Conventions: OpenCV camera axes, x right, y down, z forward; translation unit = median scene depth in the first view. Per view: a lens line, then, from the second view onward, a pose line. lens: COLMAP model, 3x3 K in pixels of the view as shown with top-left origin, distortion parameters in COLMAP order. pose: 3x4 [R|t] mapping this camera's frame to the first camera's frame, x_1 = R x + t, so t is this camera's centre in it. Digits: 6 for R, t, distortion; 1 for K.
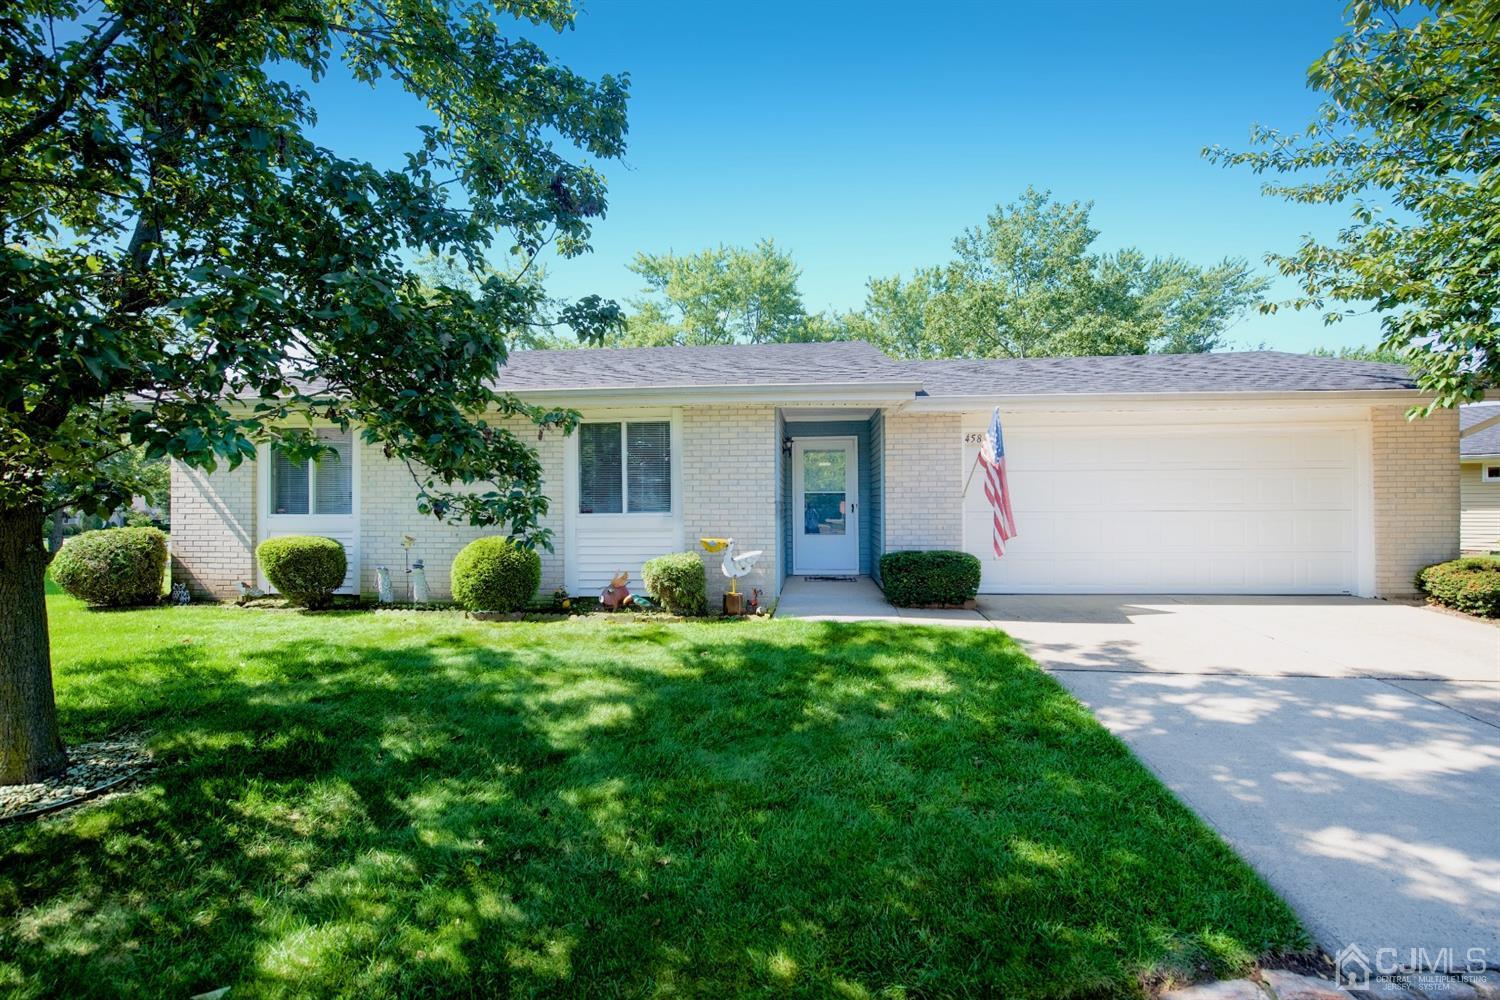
lens RADIAL K [[620.3, 0, 750.0], [0, 620.3, 500.0], [0, 0, 1]] dist [-0.000411, -0.000088]
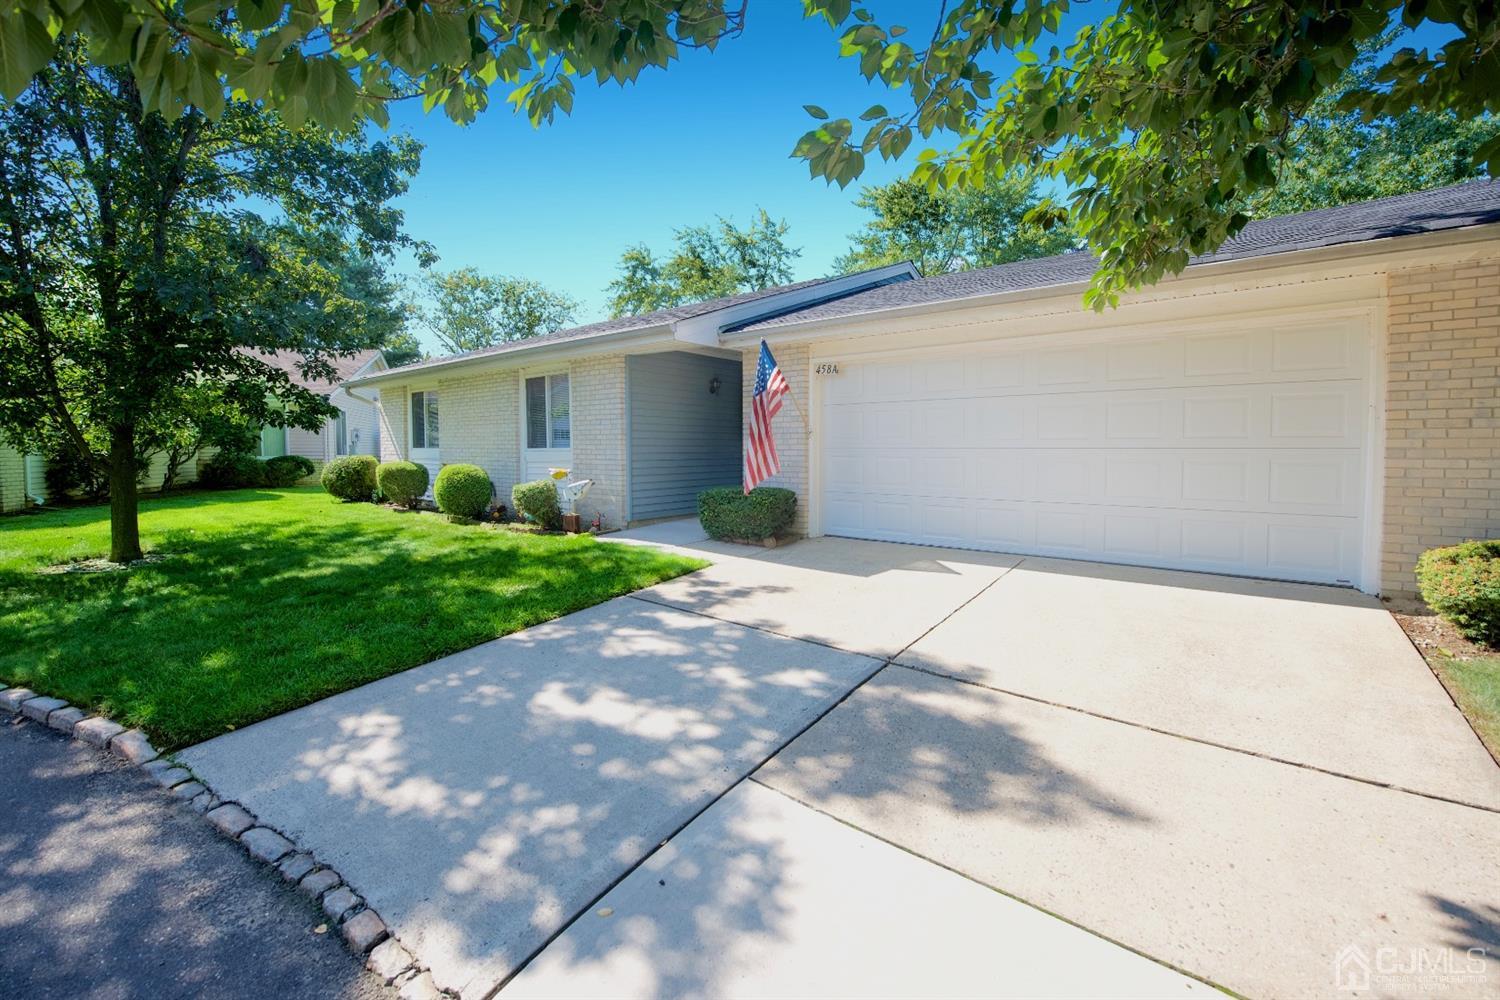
lens RADIAL K [[620.3, 0, 750.0], [0, 620.3, 500.0], [0, 0, 1]] dist [-0.000411, -0.000088]
pose [[0.811190, 0.050438, -0.582603, 0.976992], [0.001935, 0.996036, 0.088925, 0.013740], [0.584779, -0.073263, 0.807877, 0.222867]]
